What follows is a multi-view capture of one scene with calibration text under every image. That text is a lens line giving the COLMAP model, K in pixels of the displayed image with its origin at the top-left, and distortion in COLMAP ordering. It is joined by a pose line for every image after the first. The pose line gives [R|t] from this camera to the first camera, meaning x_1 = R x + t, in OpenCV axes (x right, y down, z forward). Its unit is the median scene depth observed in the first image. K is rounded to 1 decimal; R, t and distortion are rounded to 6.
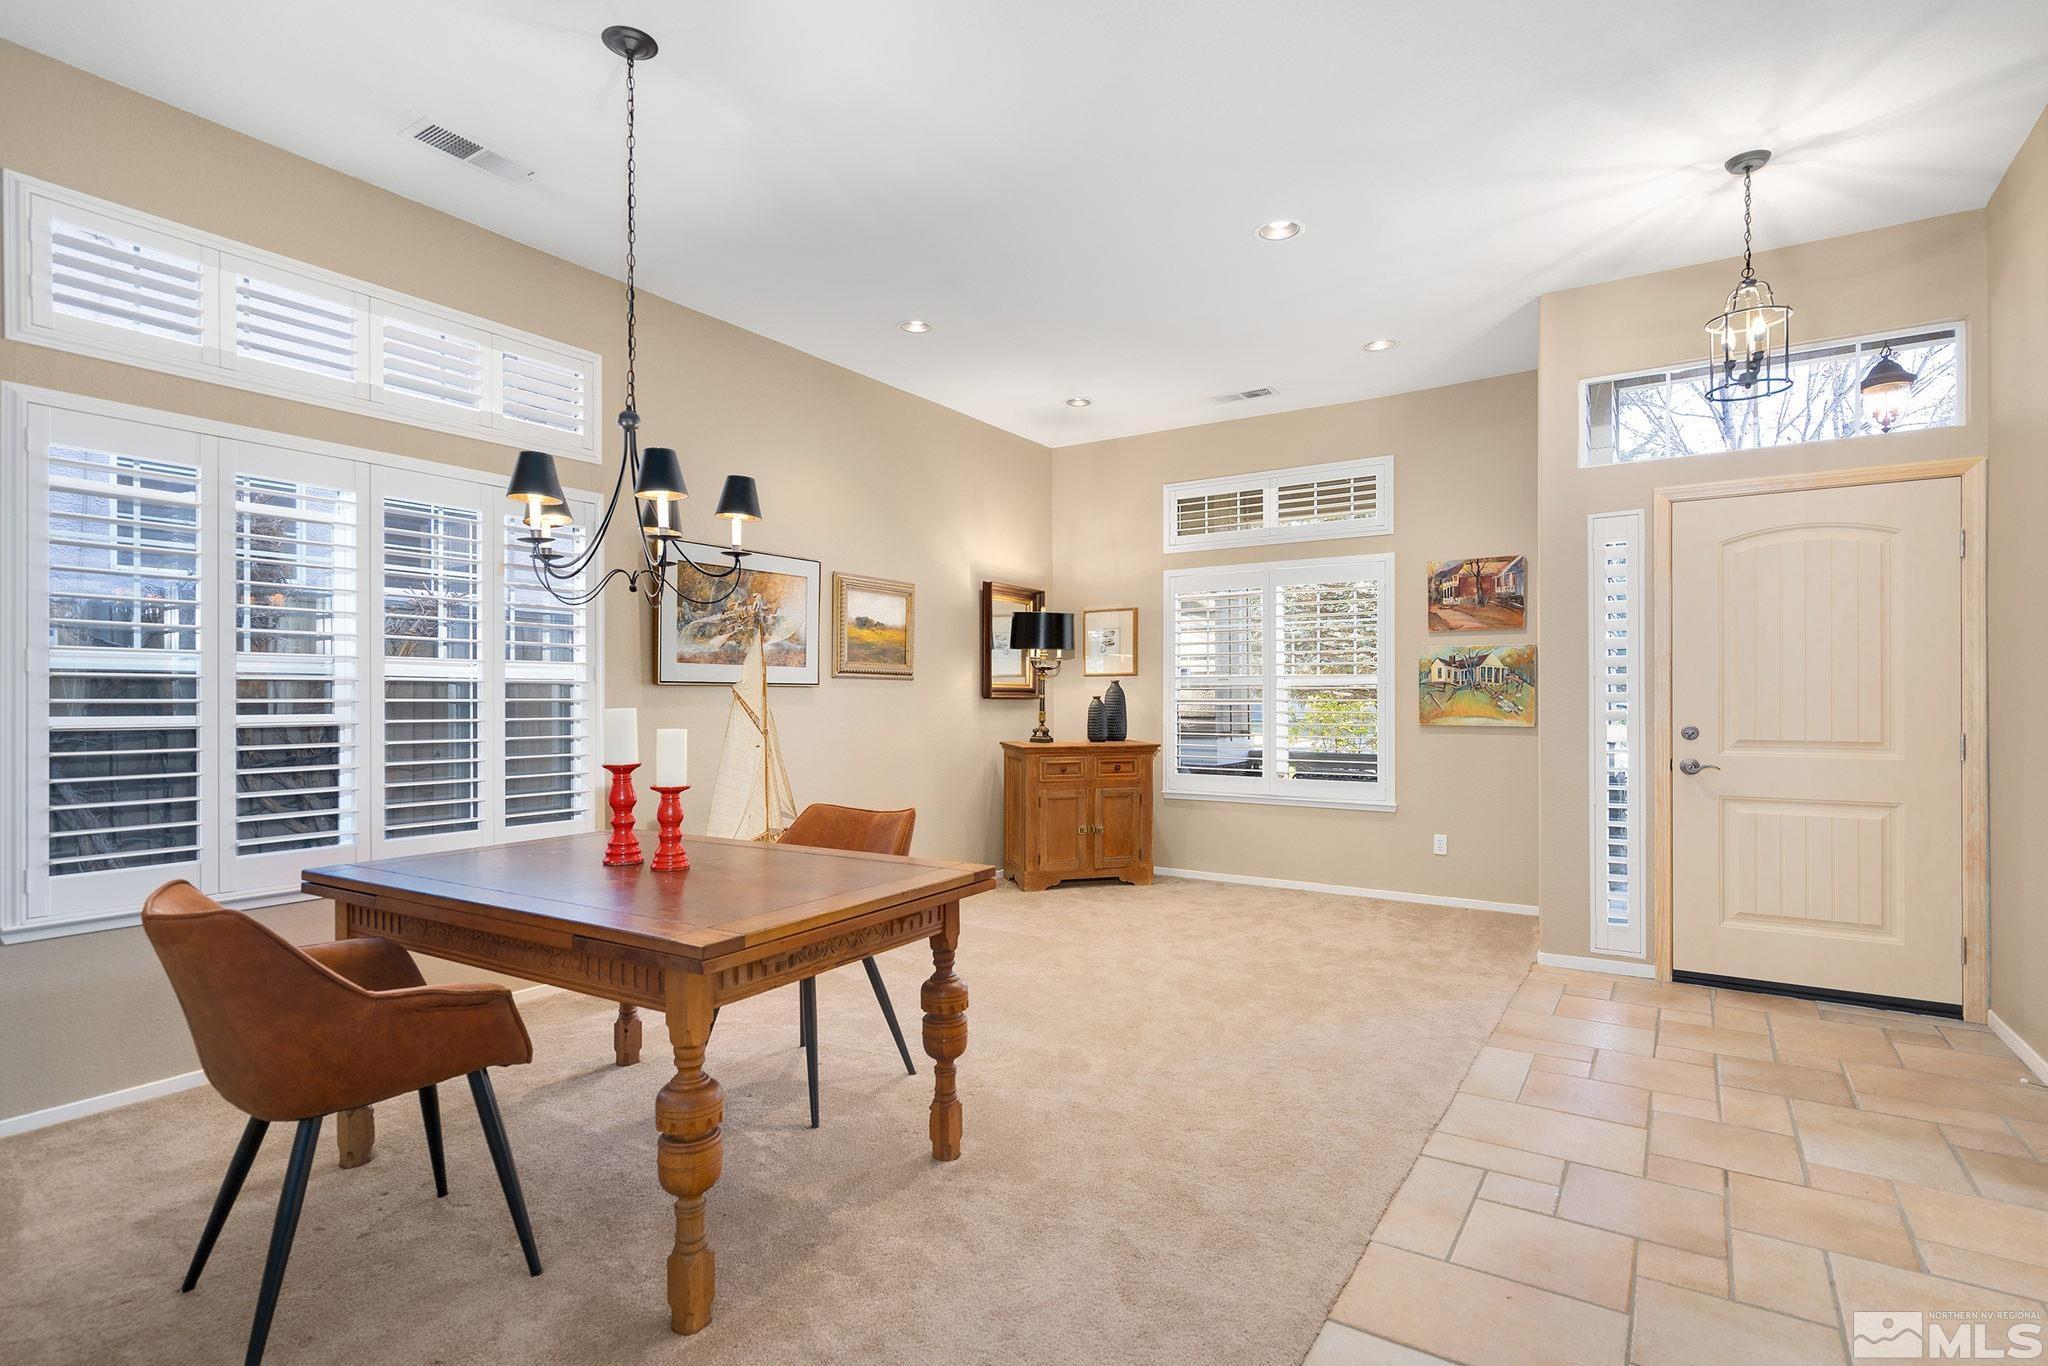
lens RADIAL K [[1000.3, 0, 1024.6], [0, 1000.3, 696.8], [0, 0, 1]] dist [0.000179, -0.000261]
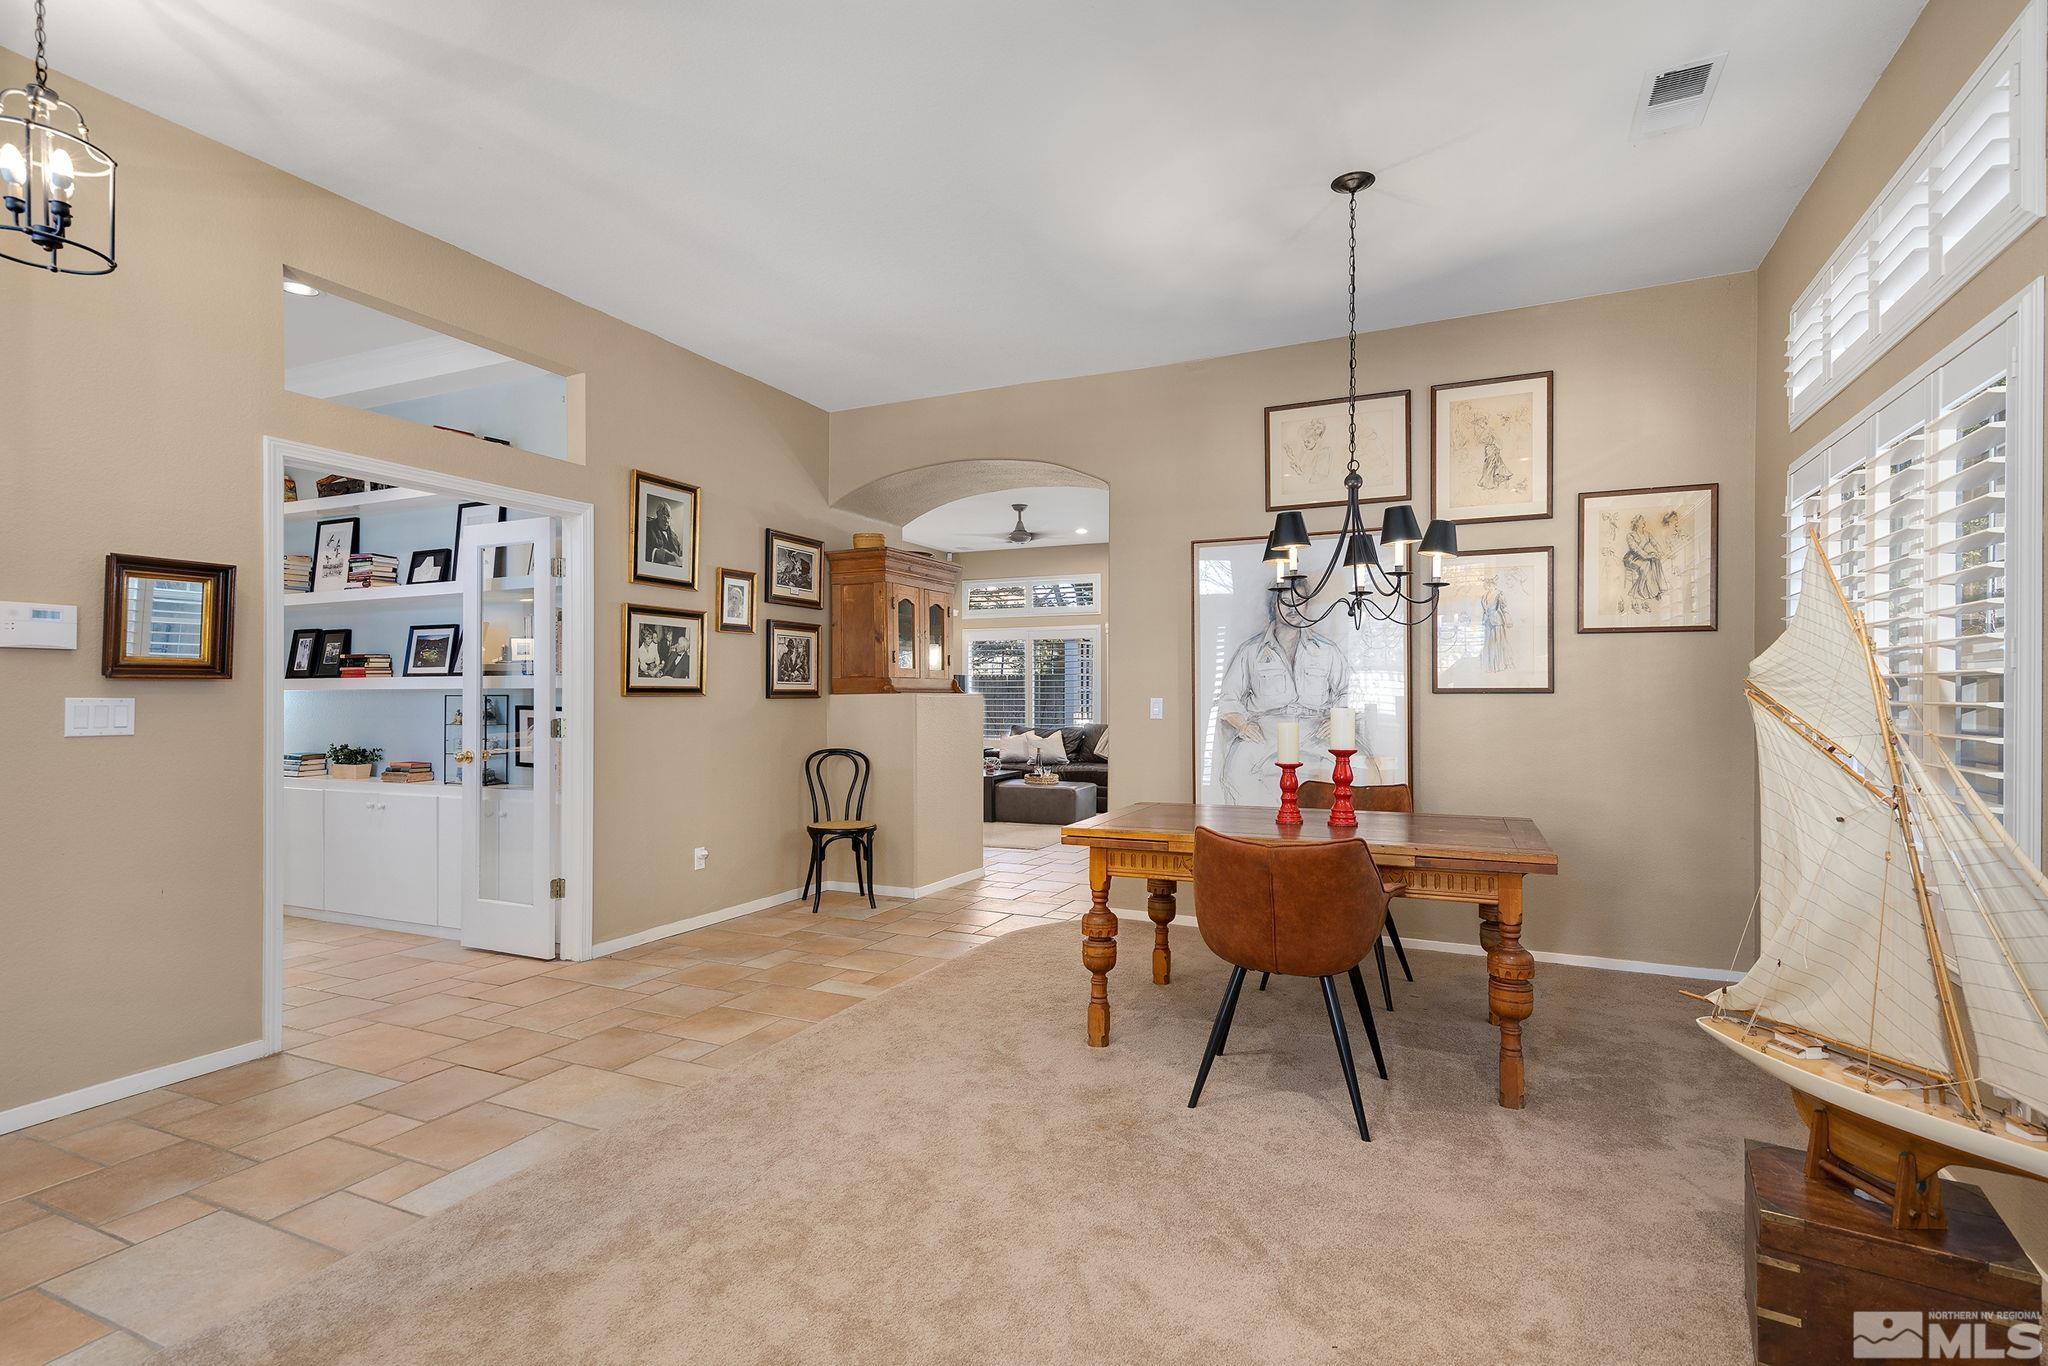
lens RADIAL K [[1000.3, 0, 1032.1], [0, 1000.3, 681.7], [0, 0, 1]] dist [0.000179, -0.000261]
pose [[-0.986025, 0.000092, -0.166596, 0.130755], [0.002837, 0.999864, -0.016236, -0.002776], [0.166572, -0.016481, -0.985892, 1.336551]]
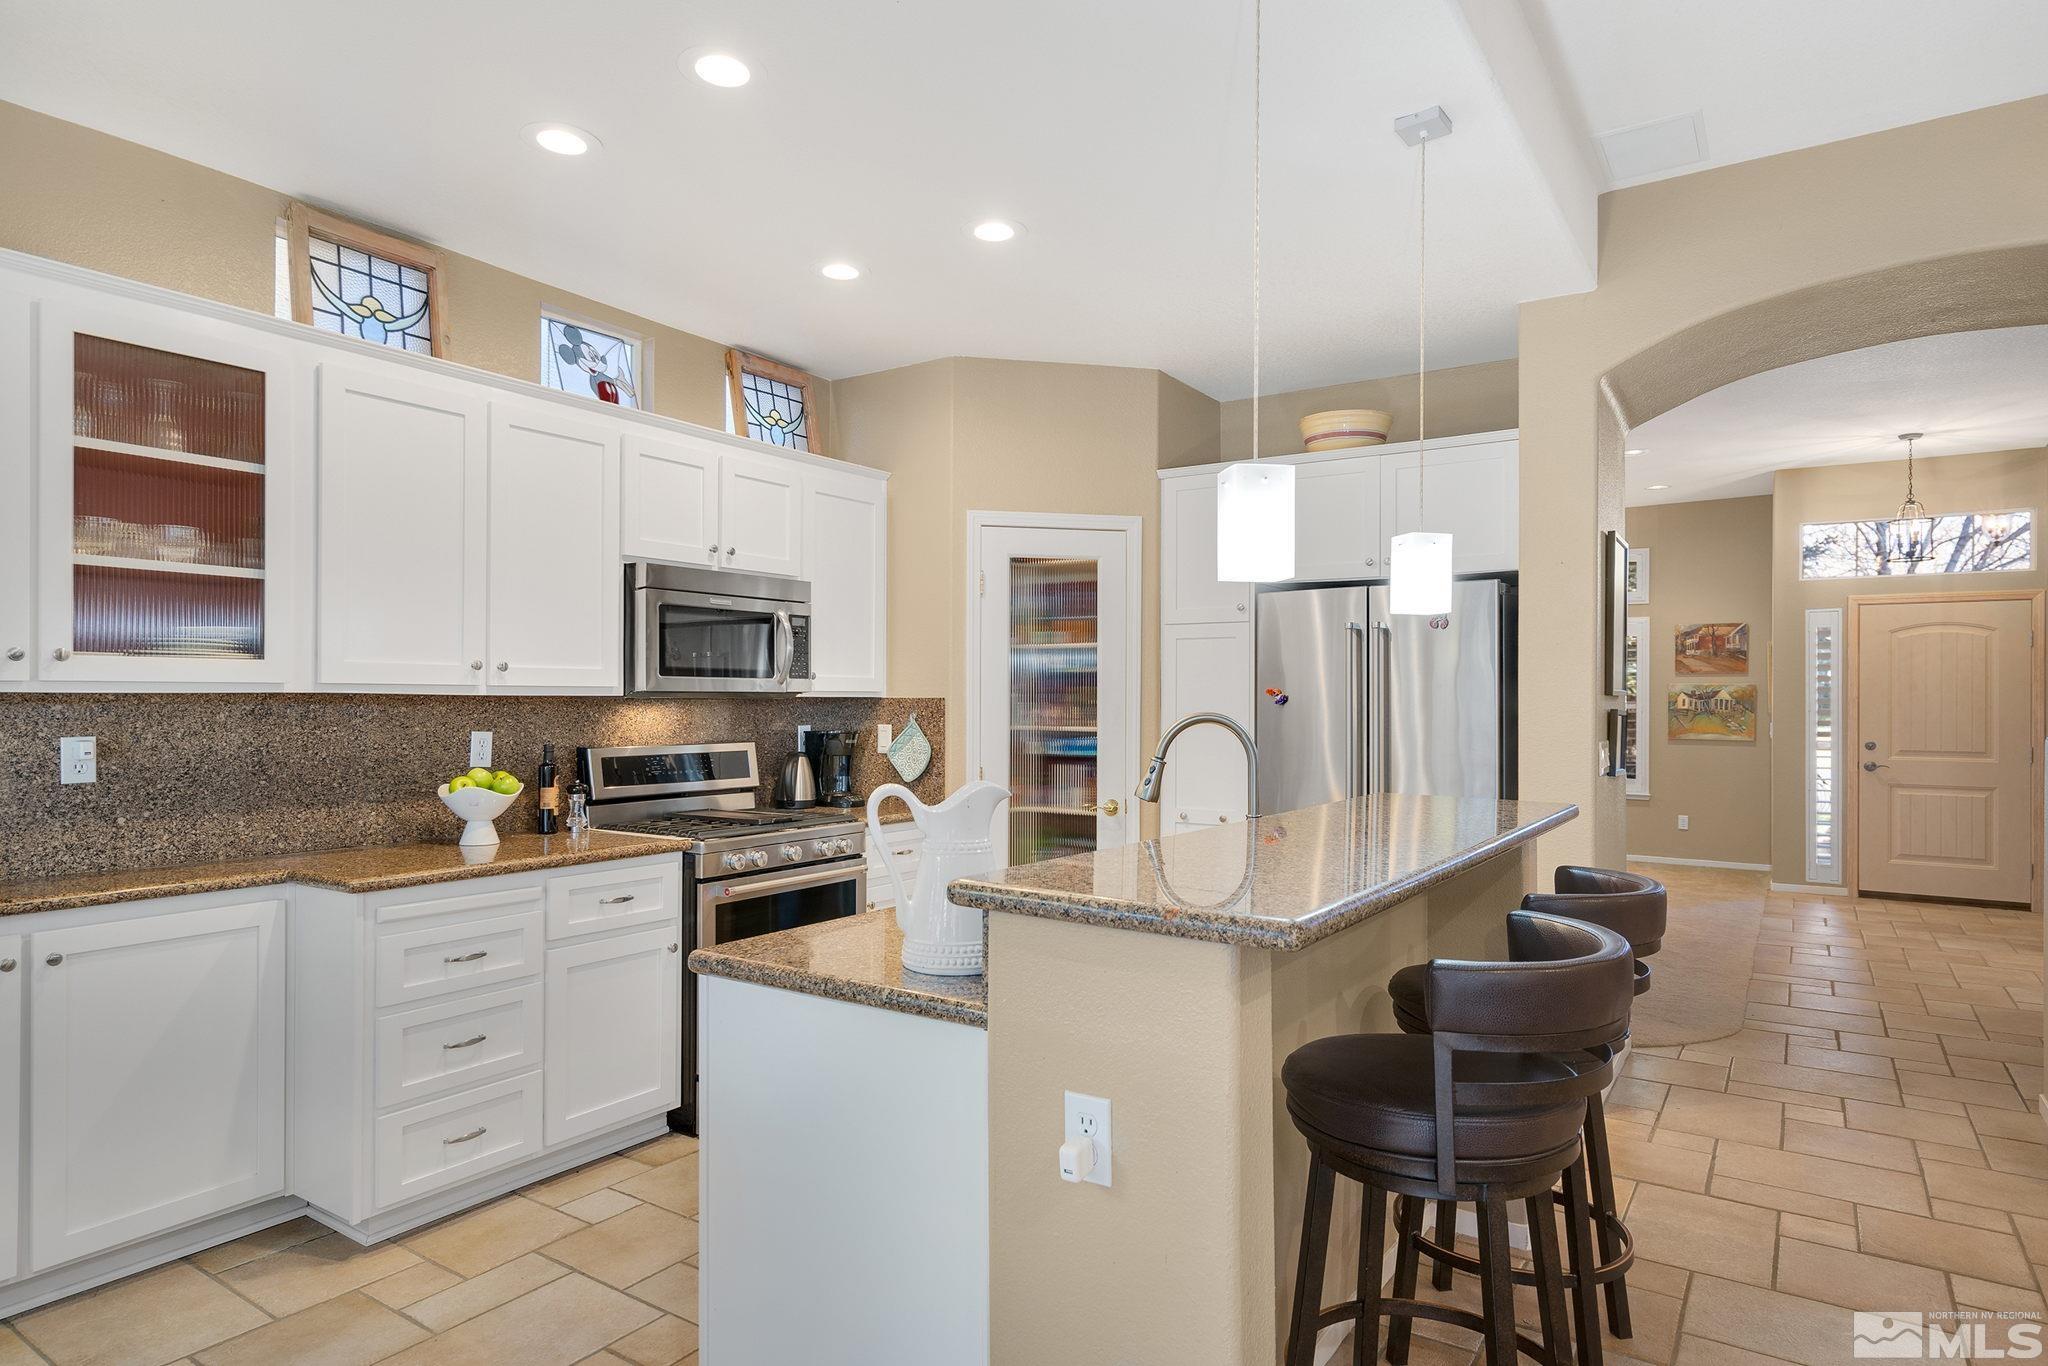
lens RADIAL K [[1174.1, 0, 1043.9], [0, 1174.1, 692.7], [0, 0, 1]] dist [0.017728, 0.000851]
pose [[0.999879, 0.007140, 0.013842, -0.720404], [-0.007084, 0.999966, -0.004133, -0.033596], [-0.013871, 0.004035, 0.999896, -0.929179]]
